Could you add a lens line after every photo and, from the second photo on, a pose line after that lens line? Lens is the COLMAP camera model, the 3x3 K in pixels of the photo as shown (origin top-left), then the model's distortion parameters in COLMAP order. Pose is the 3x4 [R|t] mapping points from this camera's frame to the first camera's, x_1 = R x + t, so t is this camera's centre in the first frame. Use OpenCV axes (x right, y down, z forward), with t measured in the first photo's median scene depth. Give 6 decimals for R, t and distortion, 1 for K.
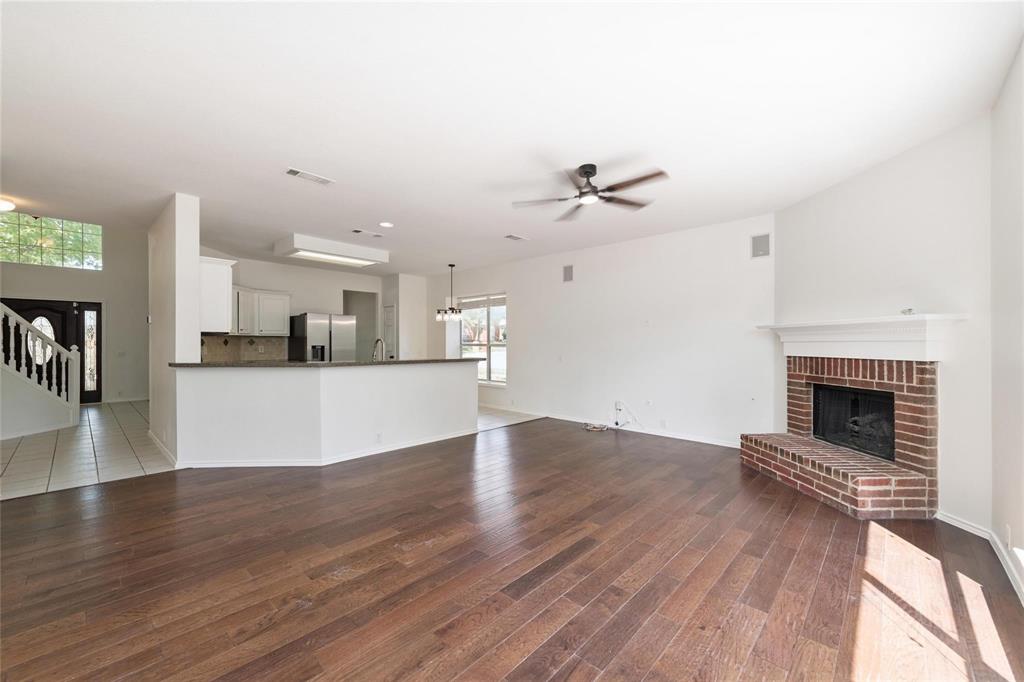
lens RADIAL K [[408.6, 0, 512.0], [0, 408.6, 341.0], [0, 0, 1]] dist [-0.000385, -0.000037]
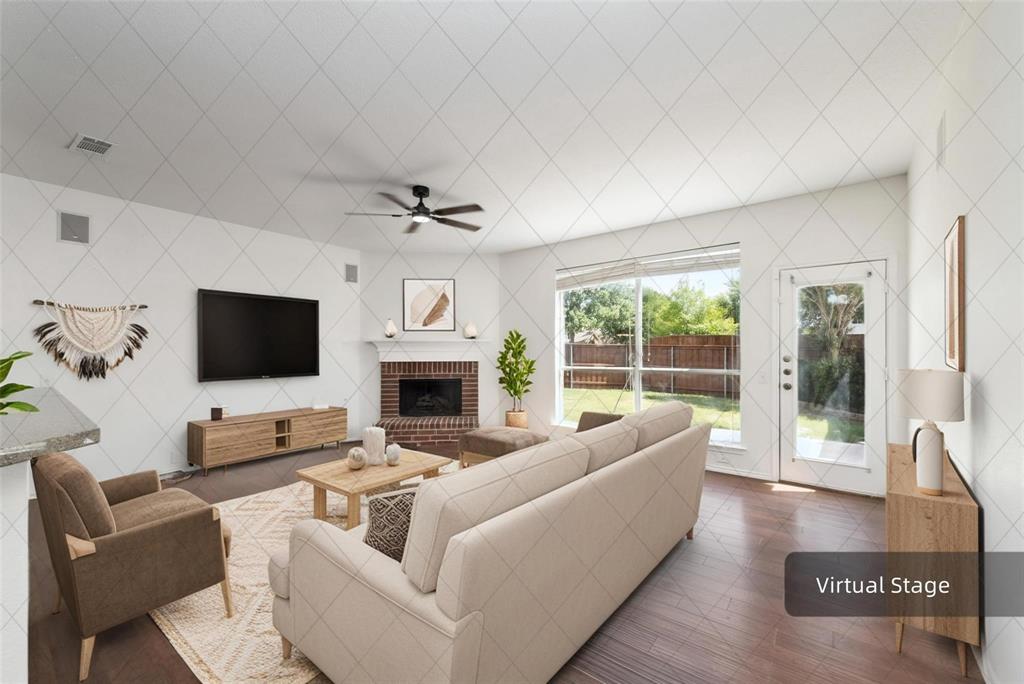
lens RADIAL K [[403.2, 0, 509.1], [0, 403.2, 350.6], [0, 0, 1]] dist [-0.000463, -0.000100]
pose [[-0.081894, 0.002248, 0.996639, -0.877116], [-0.008285, 0.999961, -0.002936, -0.000609], [-0.996607, -0.008498, -0.081872, 0.856289]]
